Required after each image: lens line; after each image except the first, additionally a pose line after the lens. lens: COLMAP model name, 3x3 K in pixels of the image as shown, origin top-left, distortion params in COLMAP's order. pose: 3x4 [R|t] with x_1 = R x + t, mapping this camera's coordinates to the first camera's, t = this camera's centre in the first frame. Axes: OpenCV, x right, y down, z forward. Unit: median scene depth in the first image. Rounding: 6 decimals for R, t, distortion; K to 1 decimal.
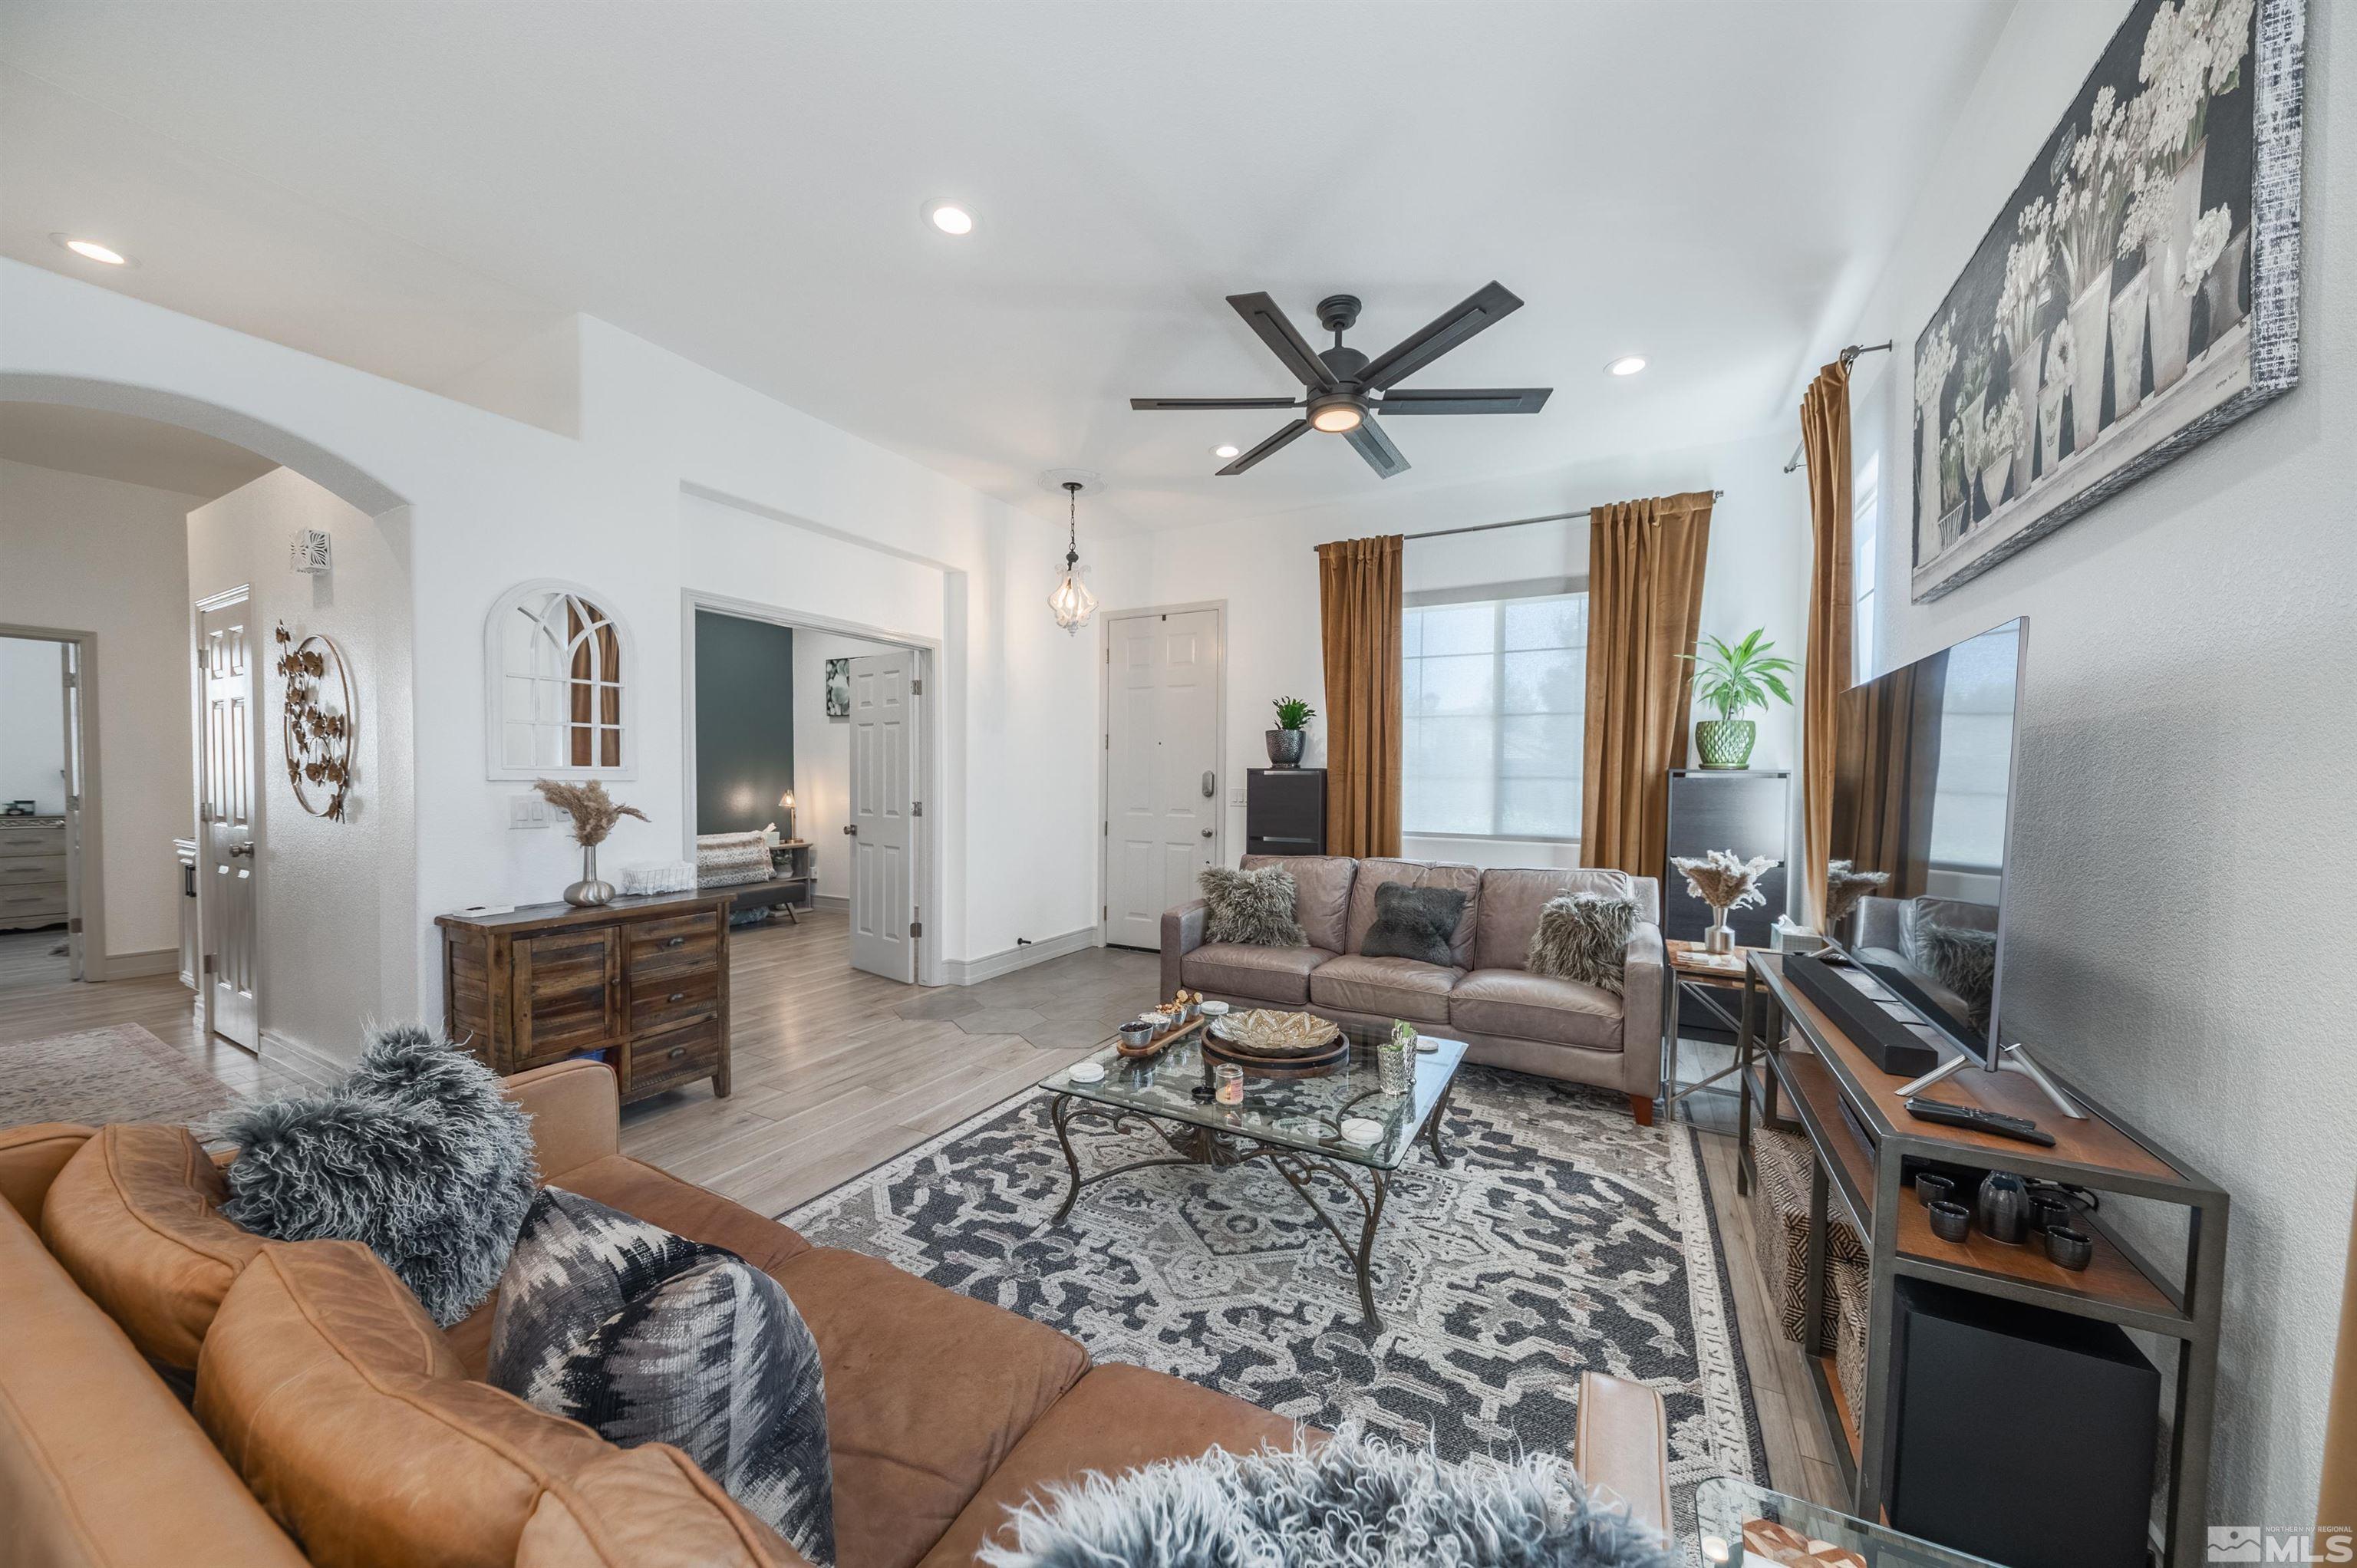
lens RADIAL K [[821.8, 0, 1180.6], [0, 821.8, 791.7], [0, 0, 1]] dist [-0.003864, -0.001175]
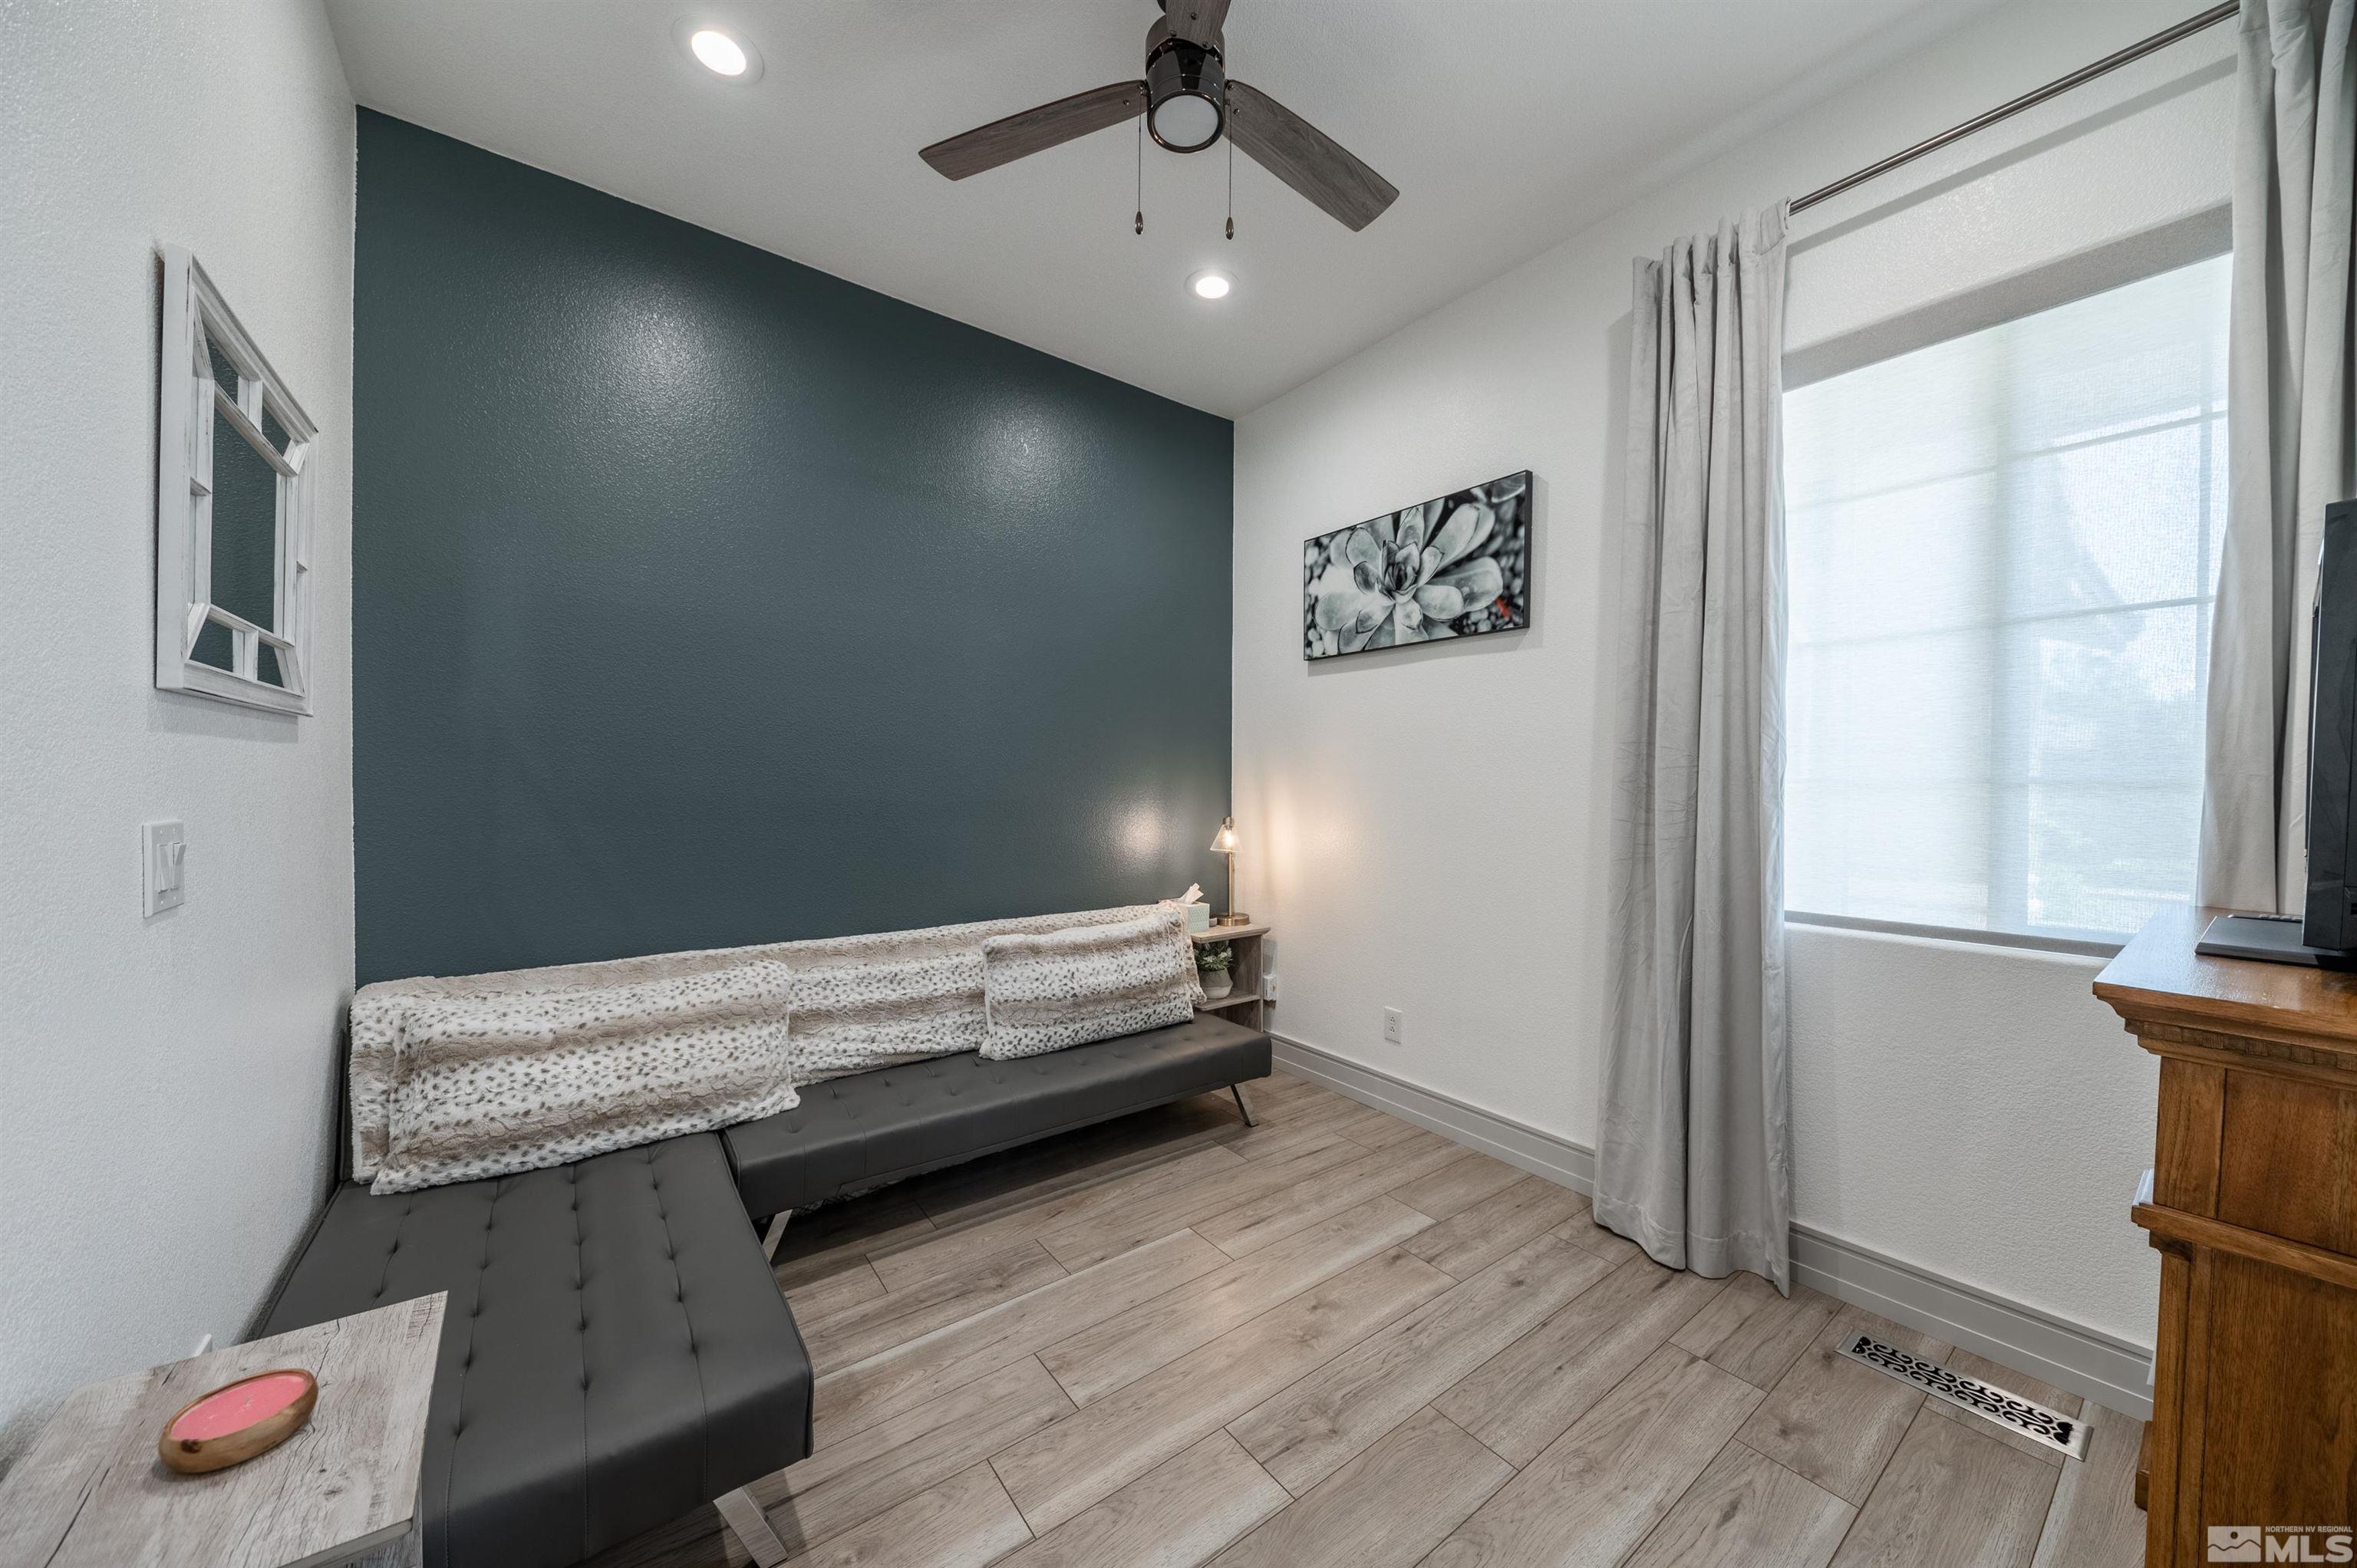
lens RADIAL K [[821.8, 0, 1164.7], [0, 821.8, 785.3], [0, 0, 1]] dist [-0.003864, -0.001175]
pose [[0.906036, 0.009093, -0.423103, -0.354417], [-0.015180, 0.999824, -0.011018, -0.016922], [0.422929, 0.016405, 0.906015, 0.632102]]
